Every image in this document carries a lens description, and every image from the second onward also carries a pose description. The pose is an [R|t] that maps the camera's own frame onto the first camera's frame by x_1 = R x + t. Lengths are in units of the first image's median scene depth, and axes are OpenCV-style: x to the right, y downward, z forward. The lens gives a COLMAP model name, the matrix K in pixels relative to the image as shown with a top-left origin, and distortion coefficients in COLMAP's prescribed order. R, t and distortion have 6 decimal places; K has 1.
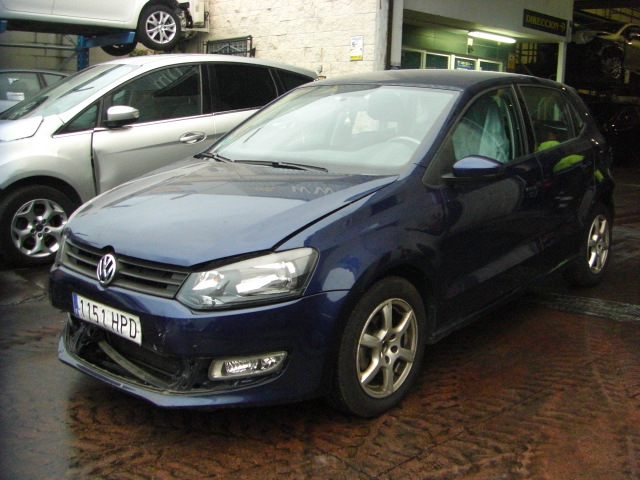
lens RADIAL K [[722.0, 0, 378.6], [0, 722.0, 228.5], [0, 0, 1]] dist [-0.171556, 0.085090]
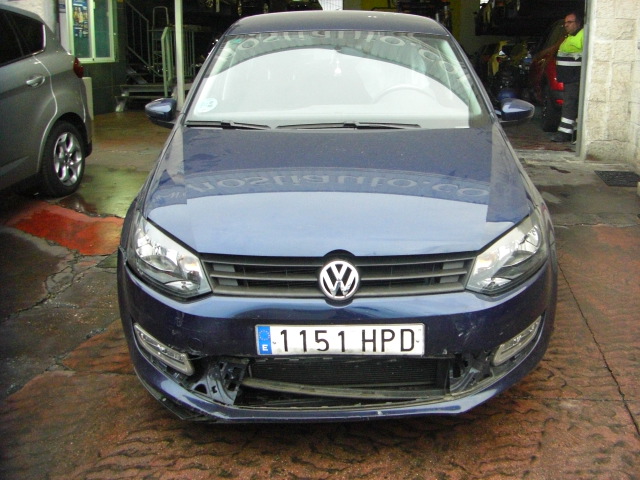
lens RADIAL K [[722.0, 0, 378.6], [0, 722.0, 228.5], [0, 0, 1]] dist [-0.171556, 0.085090]
pose [[0.766759, -0.190163, 0.613122, -0.829212], [0.127707, 0.981212, 0.144620, -0.108068], [-0.629104, -0.032588, 0.776638, 0.354381]]
